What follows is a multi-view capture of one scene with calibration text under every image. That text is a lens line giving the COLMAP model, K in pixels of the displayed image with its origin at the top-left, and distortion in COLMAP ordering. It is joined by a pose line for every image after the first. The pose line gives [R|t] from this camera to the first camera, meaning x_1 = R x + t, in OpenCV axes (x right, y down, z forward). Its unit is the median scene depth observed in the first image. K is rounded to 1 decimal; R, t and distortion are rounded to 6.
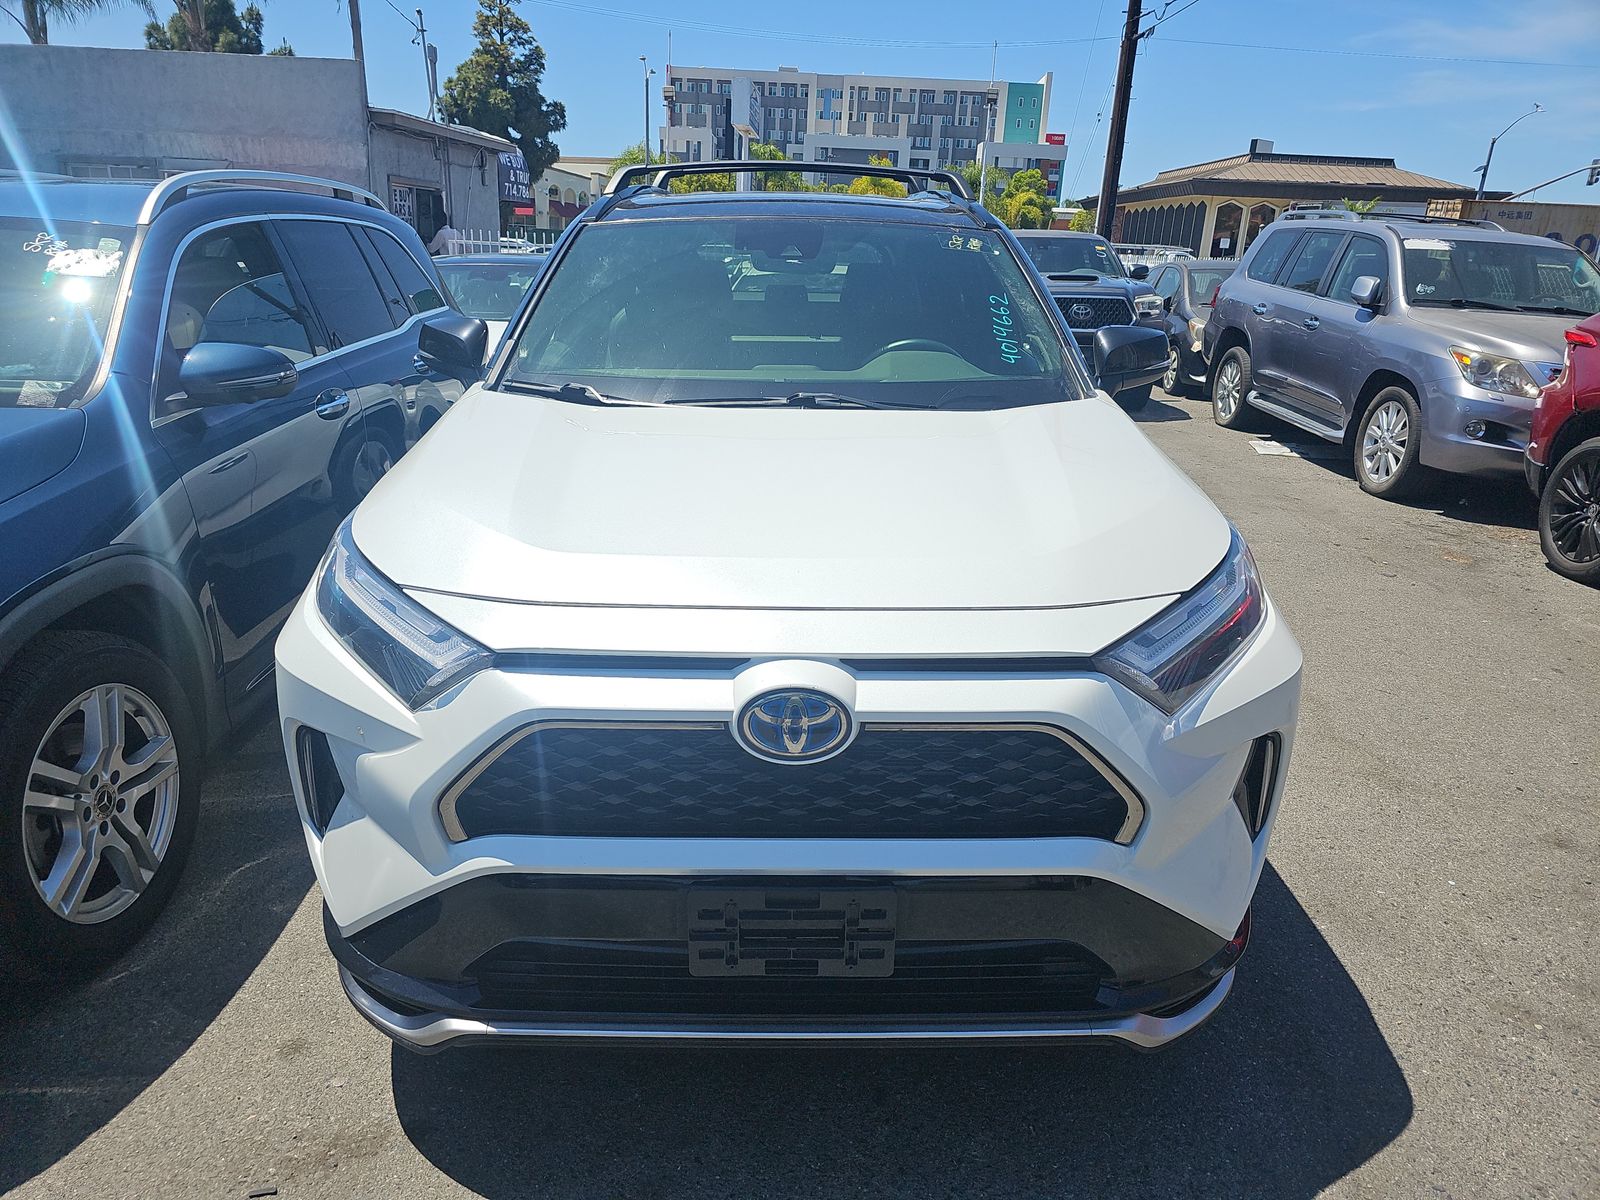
lens RADIAL K [[1125.6, 0, 799.1], [0, 1125.6, 594.7], [0, 0, 1]] dist [0.038247, -0.045083]
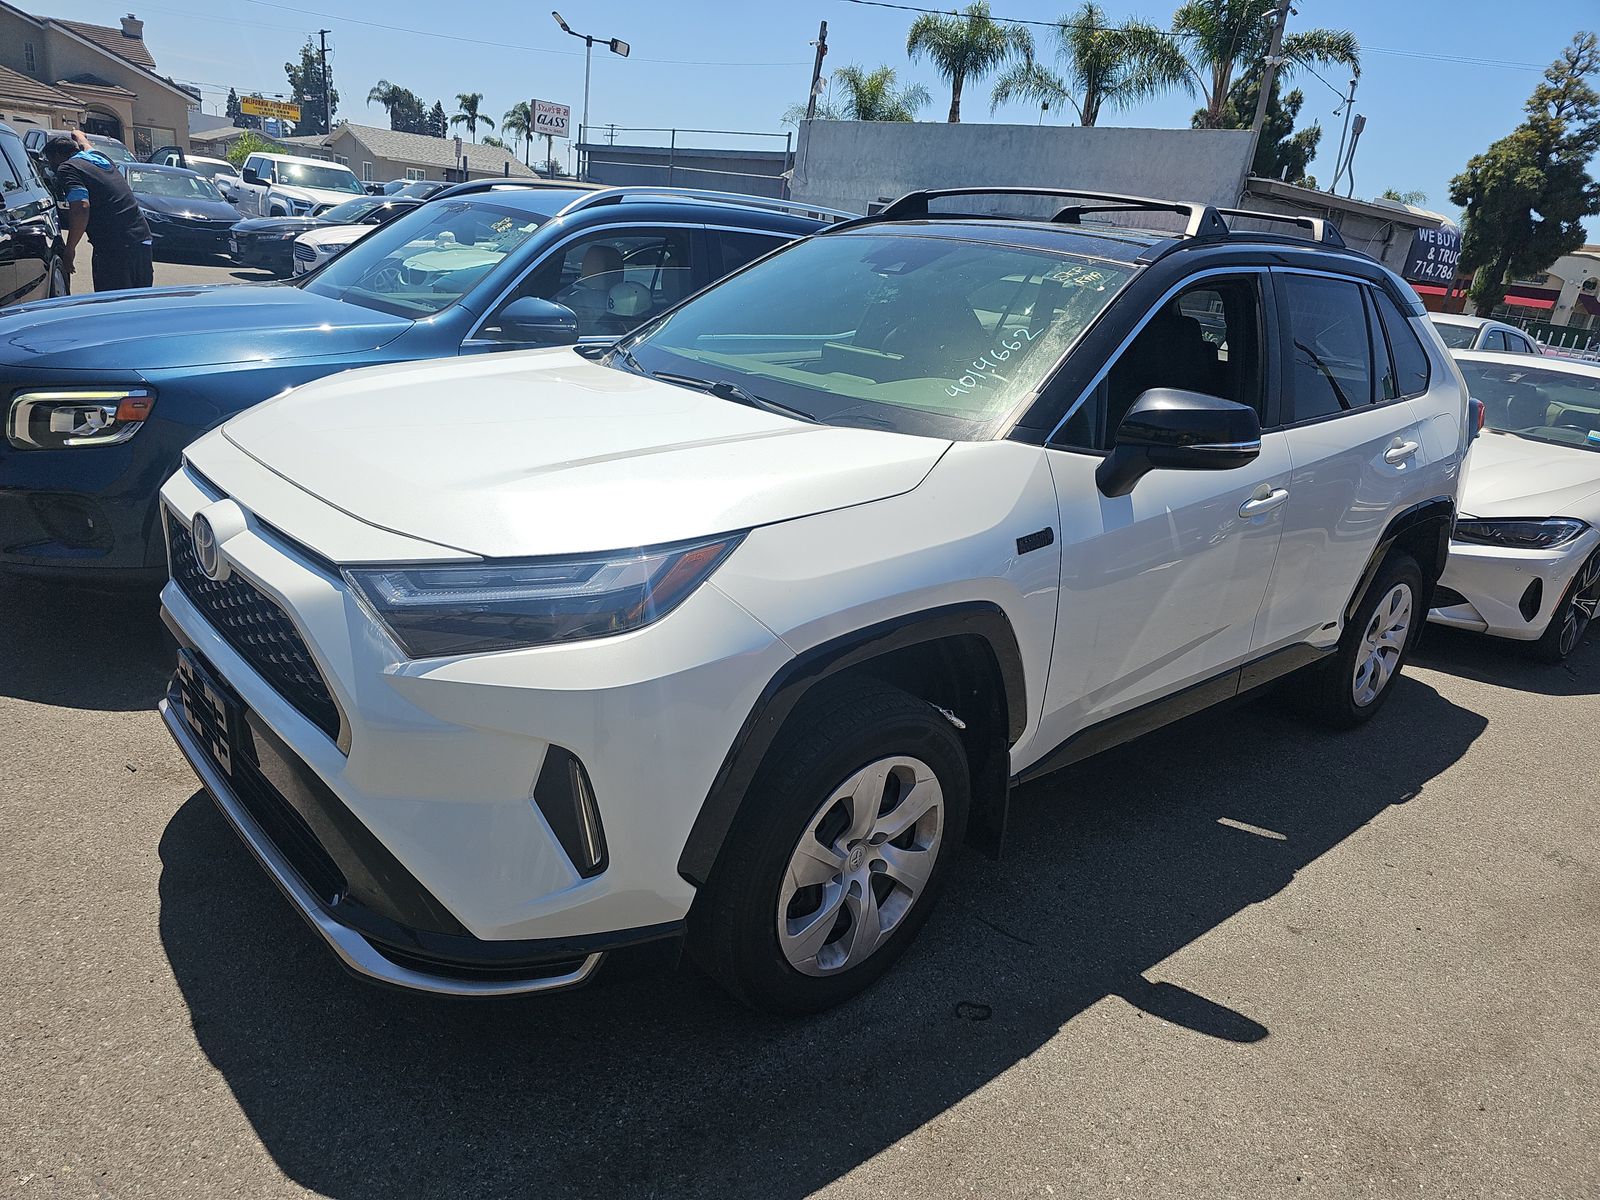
lens RADIAL K [[1125.6, 0, 799.1], [0, 1125.6, 594.7], [0, 0, 1]] dist [0.038247, -0.045083]
pose [[0.631592, 0.272992, -0.725649, 0.108858], [-0.320721, 0.944117, 0.076030, -0.011603], [0.705854, 0.184711, 0.683851, 0.045420]]
